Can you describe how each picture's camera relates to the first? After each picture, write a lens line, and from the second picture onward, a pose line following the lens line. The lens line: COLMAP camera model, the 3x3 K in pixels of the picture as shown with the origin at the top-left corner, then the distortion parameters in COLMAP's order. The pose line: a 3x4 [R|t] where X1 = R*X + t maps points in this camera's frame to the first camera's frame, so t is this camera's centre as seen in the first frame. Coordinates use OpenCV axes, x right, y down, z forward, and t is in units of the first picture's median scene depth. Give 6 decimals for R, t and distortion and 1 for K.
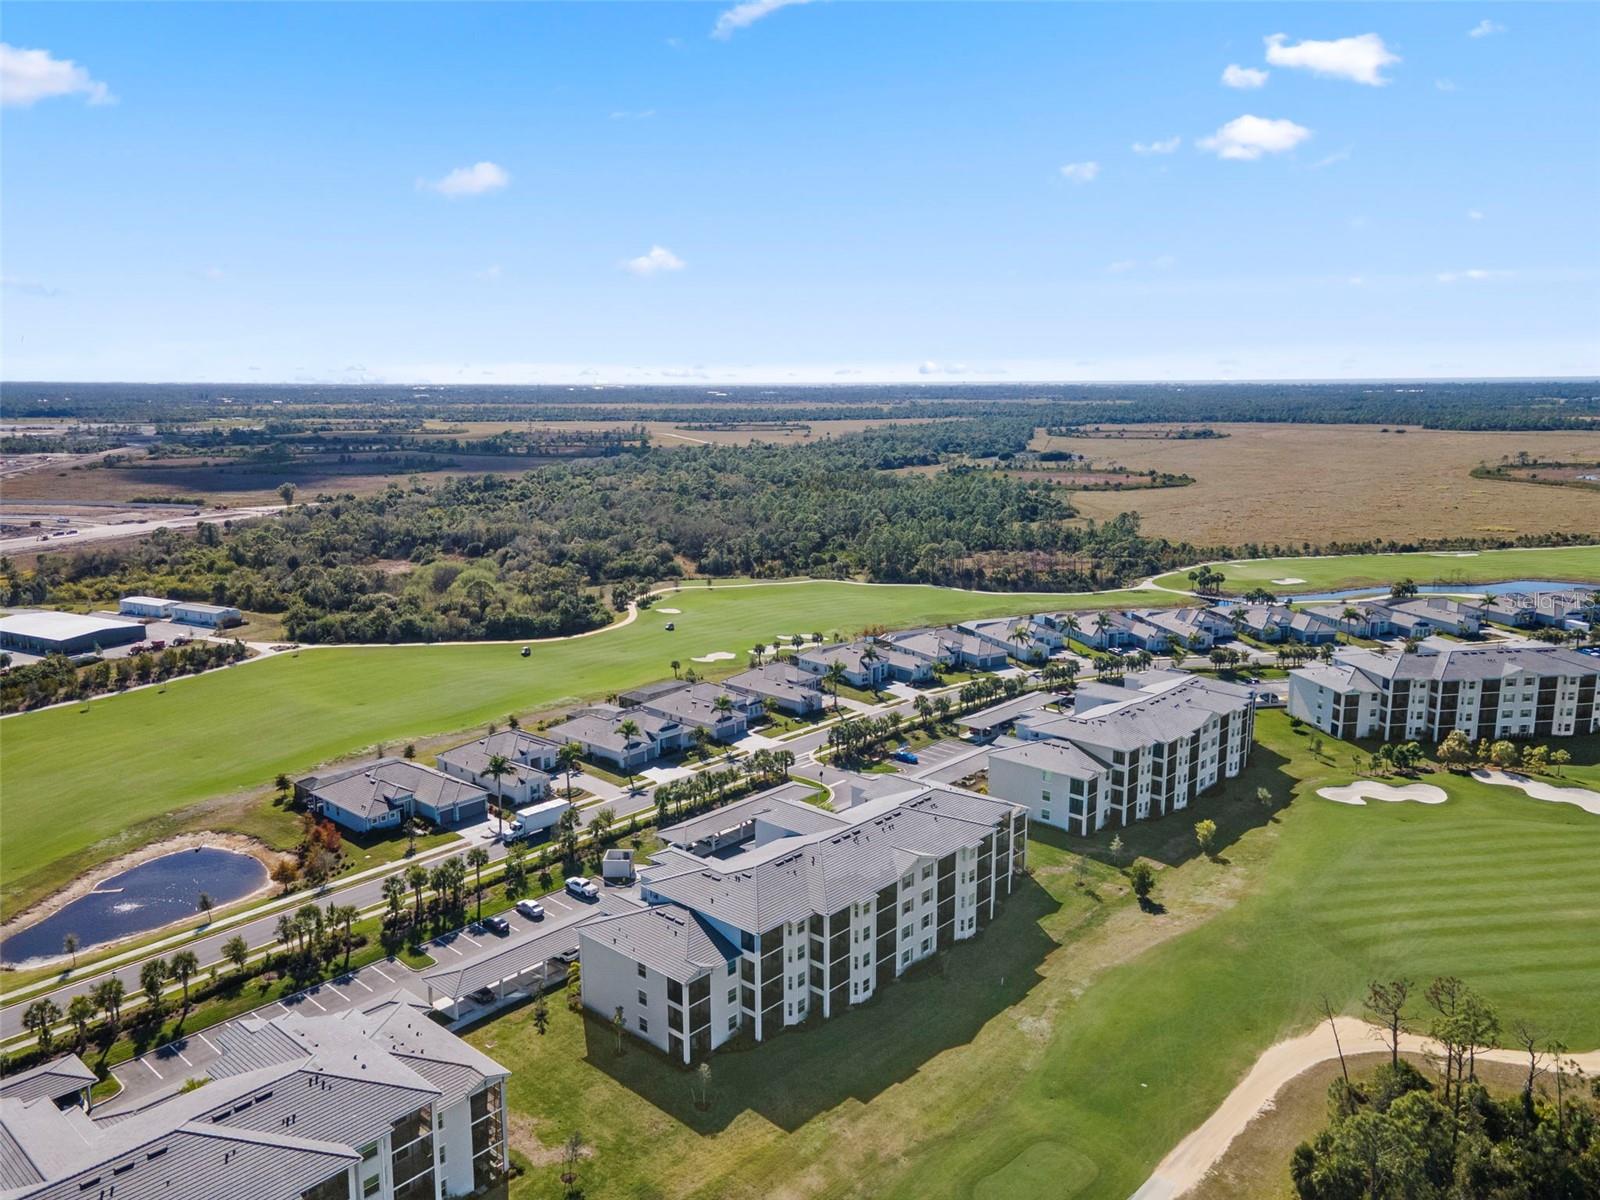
lens RADIAL K [[1155.2, 0, 802.0], [0, 1155.2, 613.6], [0, 0, 1]] dist [0.004710, 0.012673]
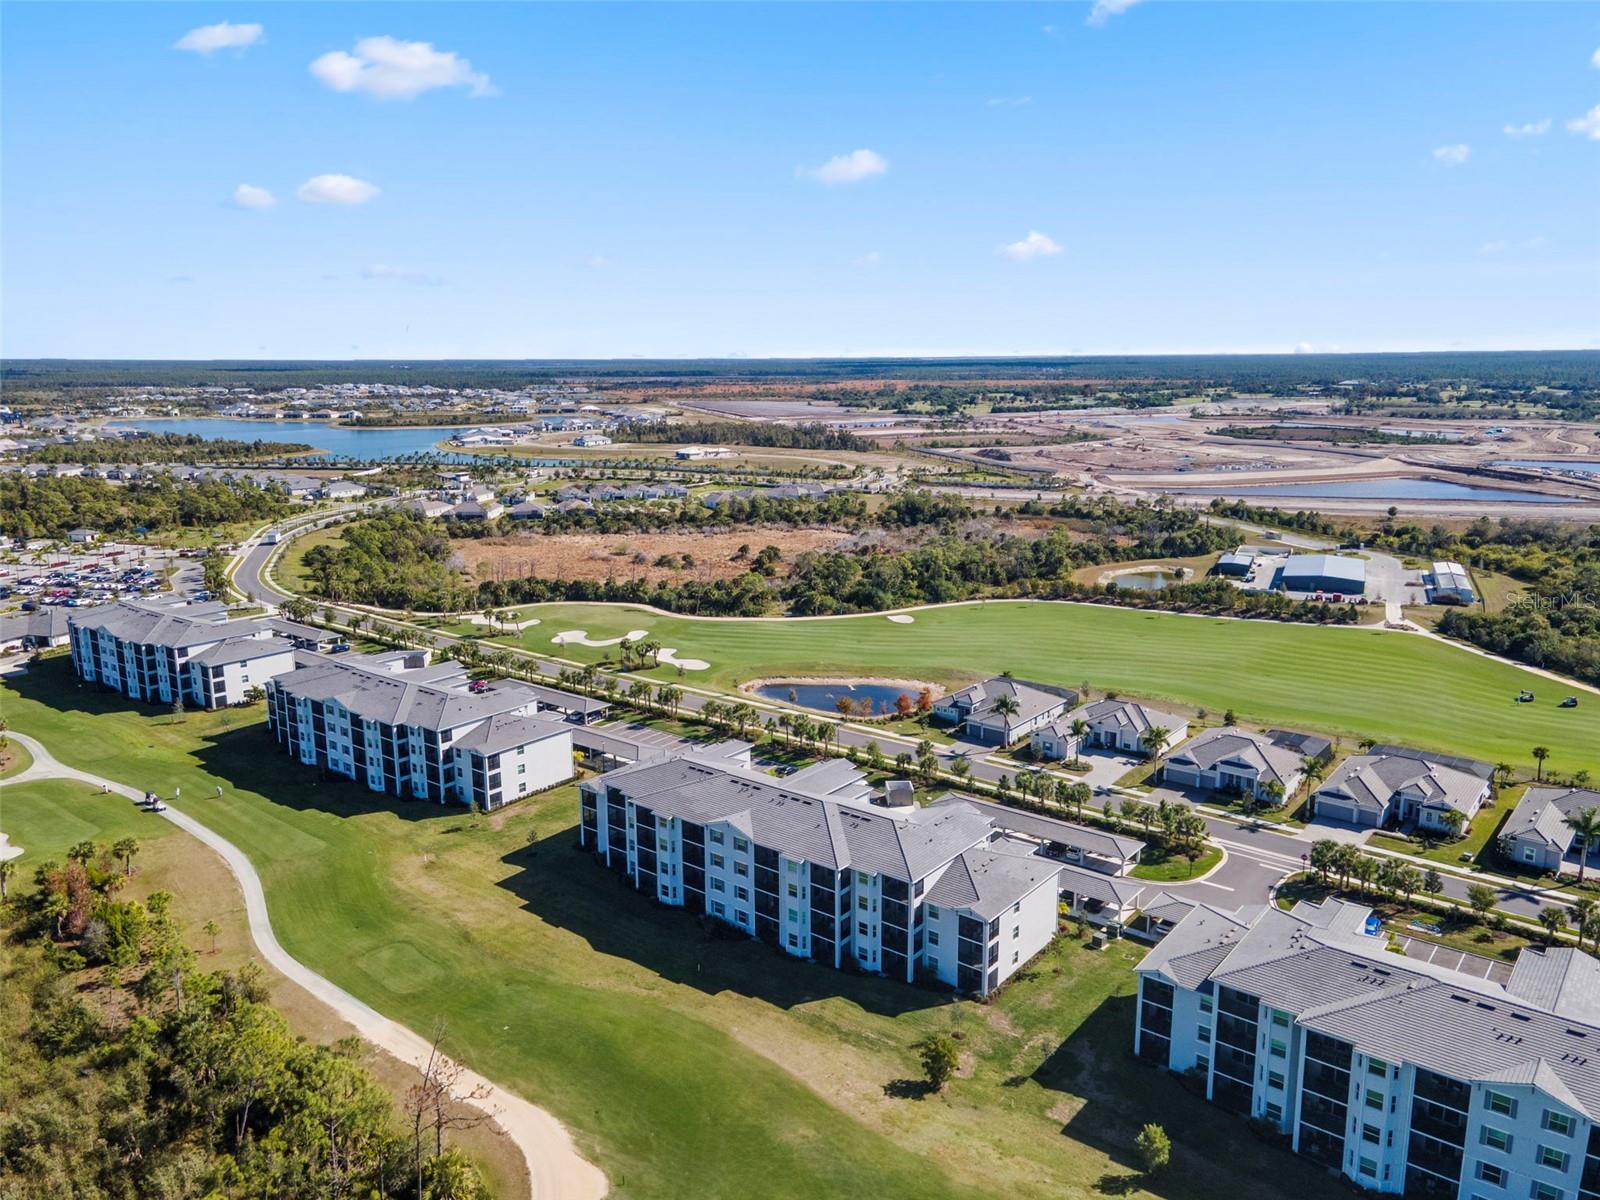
lens RADIAL K [[1155.2, 0, 812.1], [0, 1155.2, 586.8], [0, 0, 1]] dist [0.004710, 0.012673]
pose [[0.084298, 0.202586, -0.975629, 0.899915], [-0.195617, 0.963426, 0.183150, -0.168358], [0.977051, 0.175411, 0.120844, 0.750208]]
